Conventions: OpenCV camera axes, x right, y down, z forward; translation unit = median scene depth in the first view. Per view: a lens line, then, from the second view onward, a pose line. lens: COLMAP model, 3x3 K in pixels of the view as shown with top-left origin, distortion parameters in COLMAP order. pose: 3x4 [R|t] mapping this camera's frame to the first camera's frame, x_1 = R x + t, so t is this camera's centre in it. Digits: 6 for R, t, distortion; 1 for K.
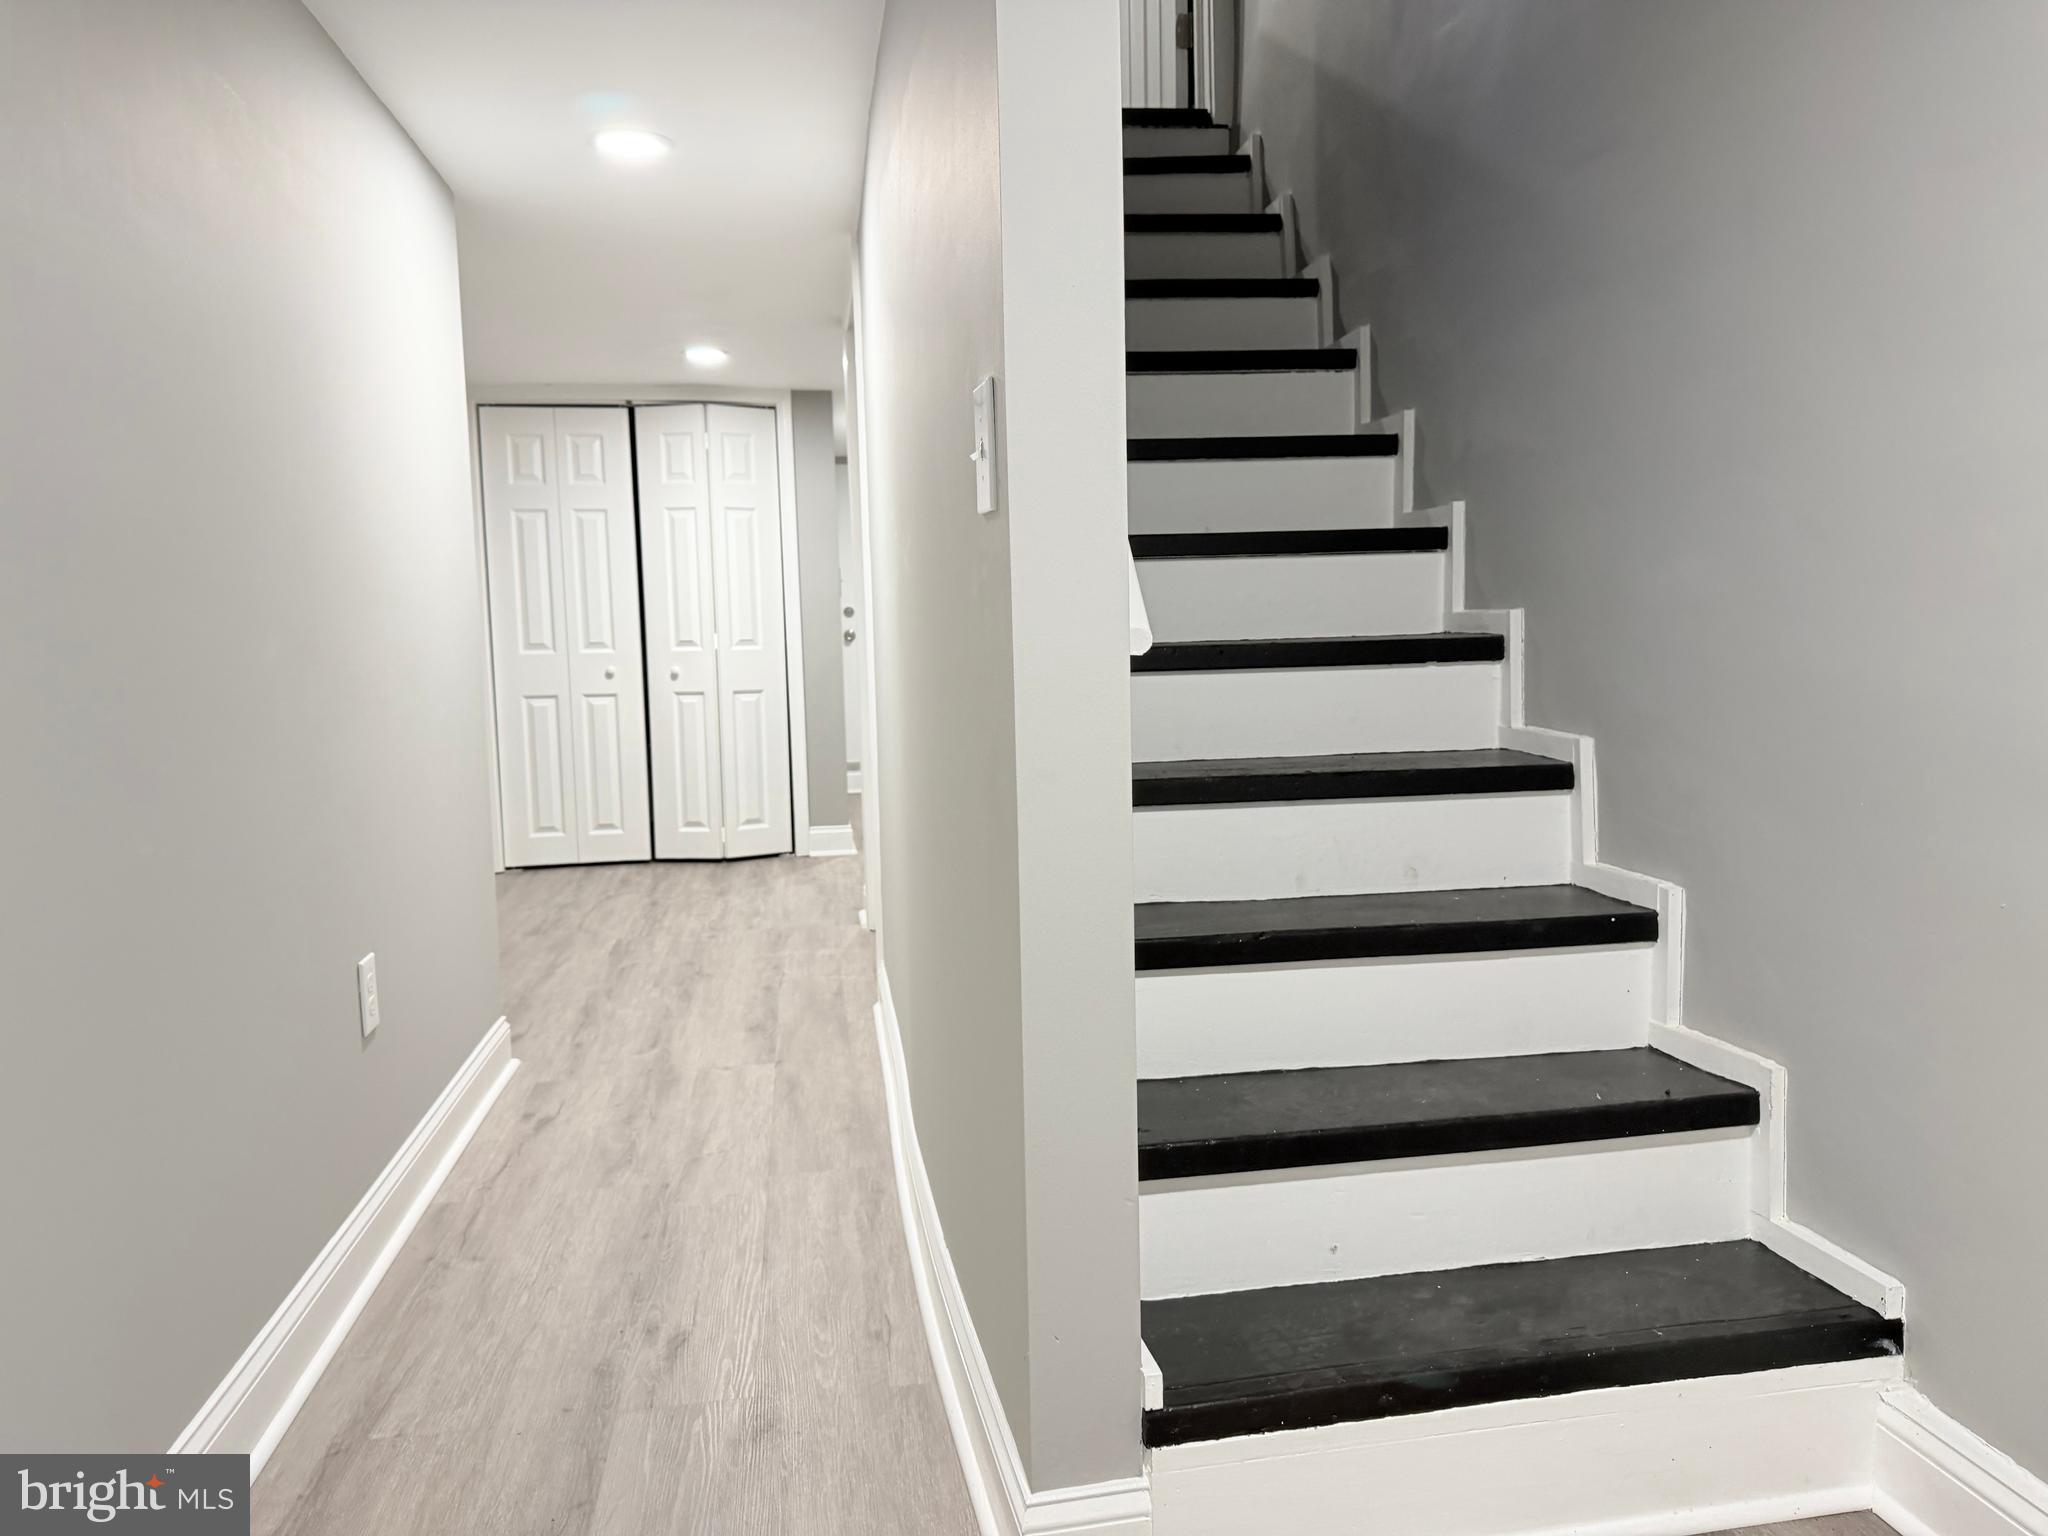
lens RADIAL K [[1491.2, 0, 1024.0], [0, 1491.2, 768.0], [0, 0, 1]] dist [0.006878, 0.004819]
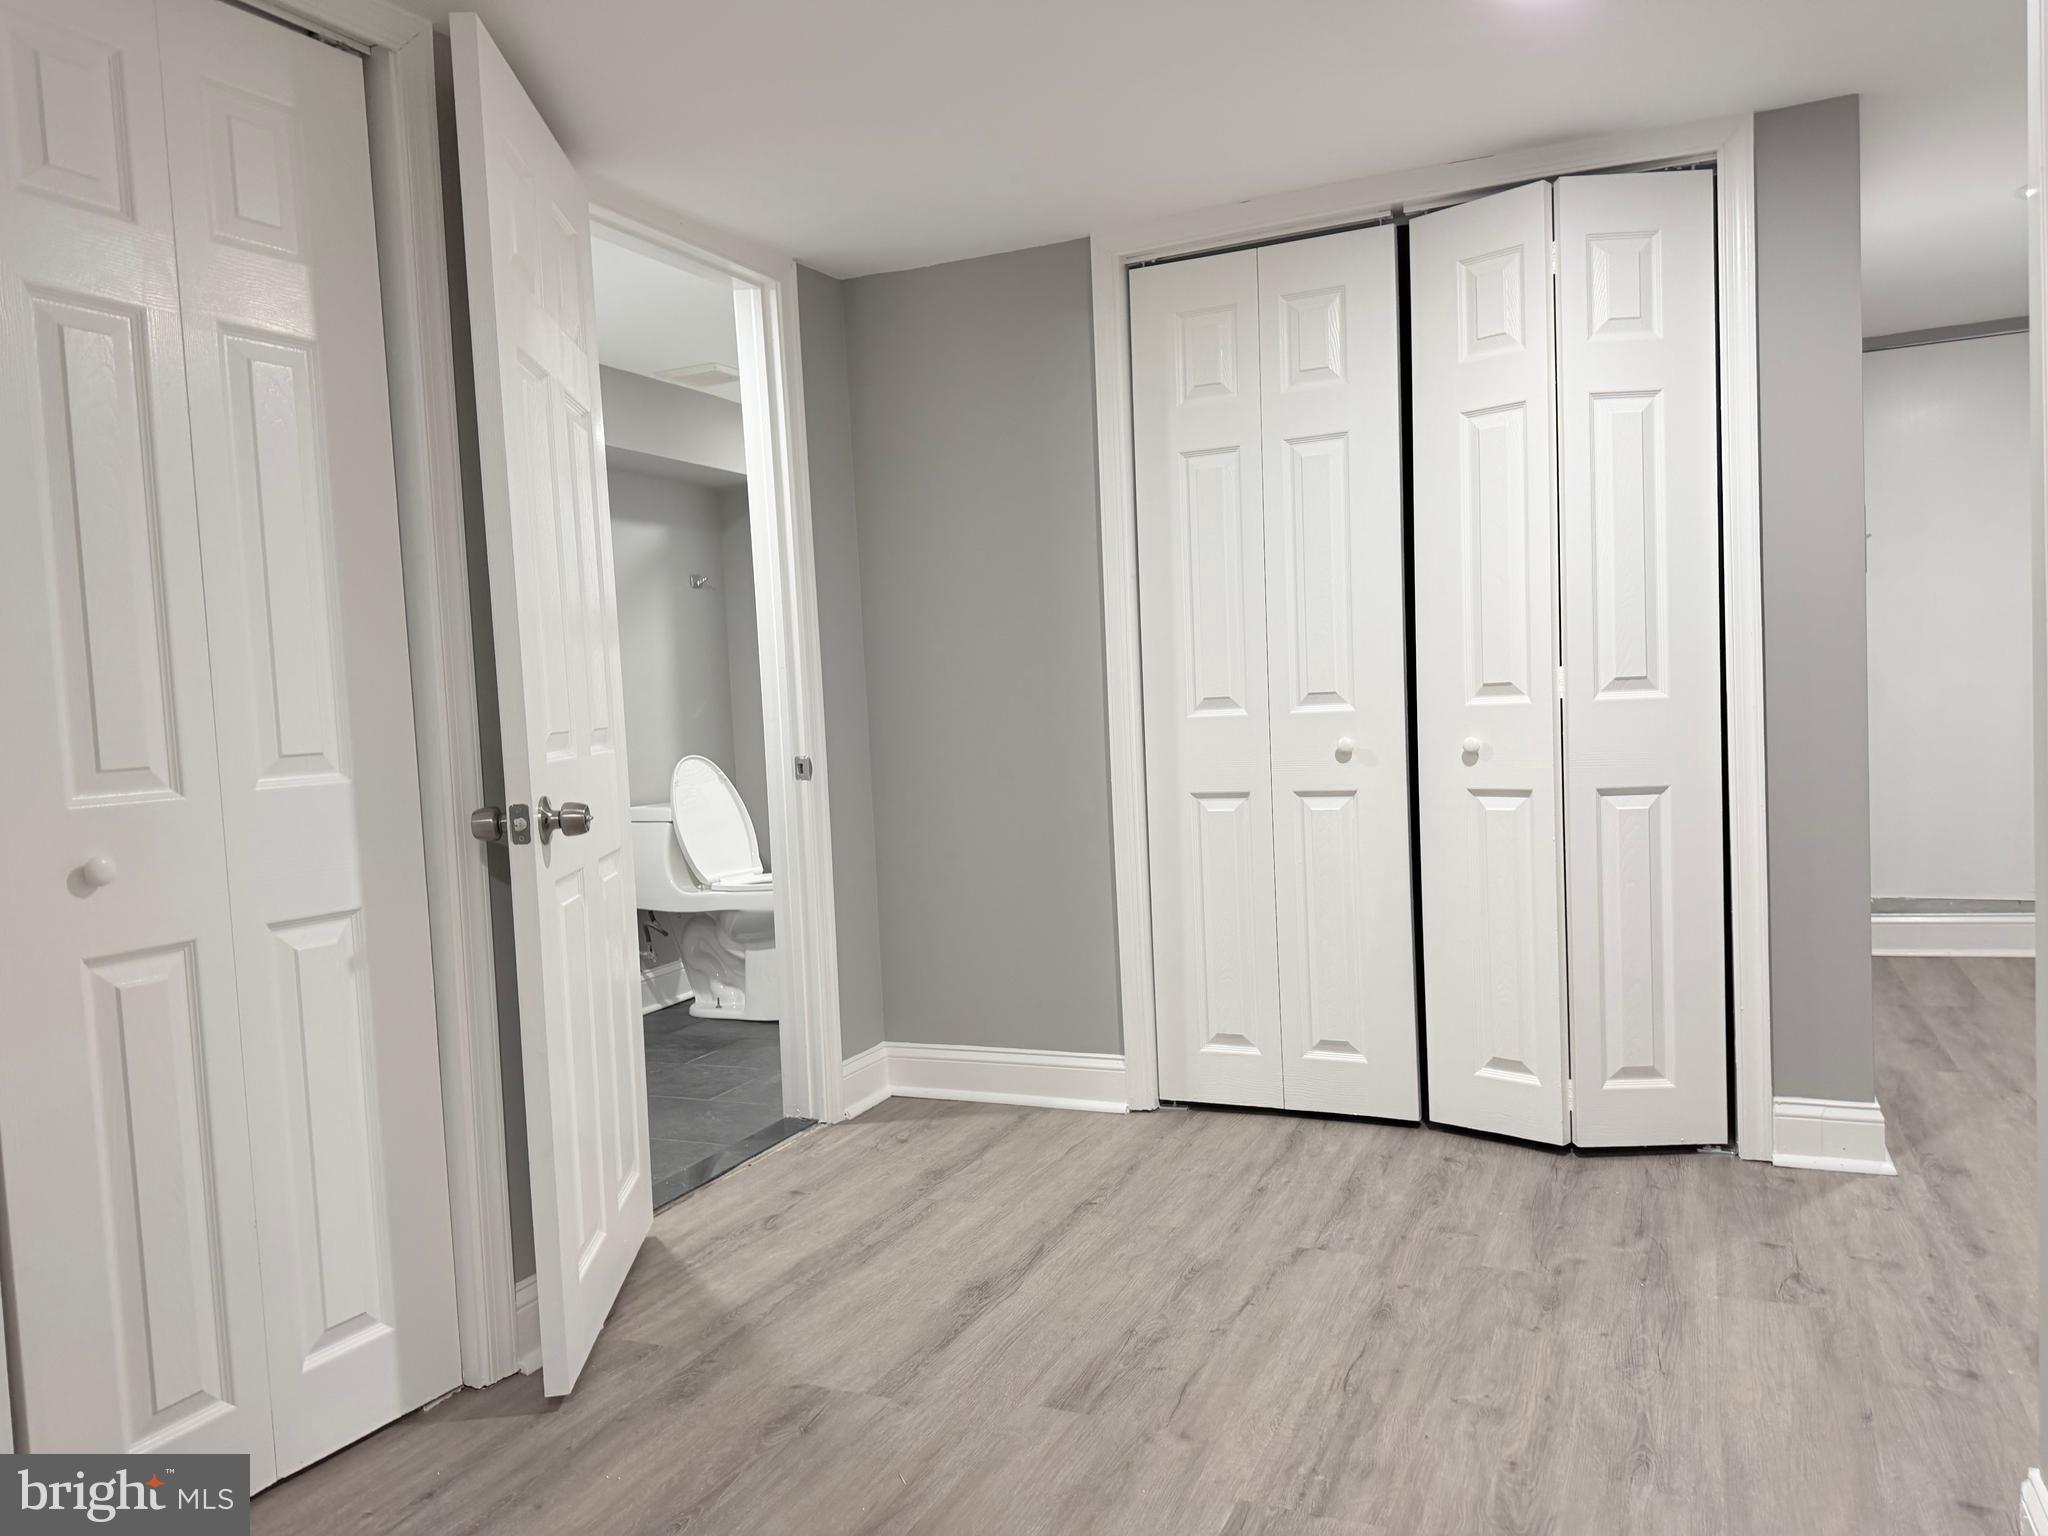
lens RADIAL K [[1509.7, 0, 1054.9], [0, 1509.7, 774.3], [0, 0, 1]] dist [0.100753, -0.149389]
pose [[0.853653, 0.011337, -0.520718, -0.091913], [-0.040834, 0.998143, -0.045210, -0.027802], [0.519238, 0.059857, 0.852531, 0.506781]]
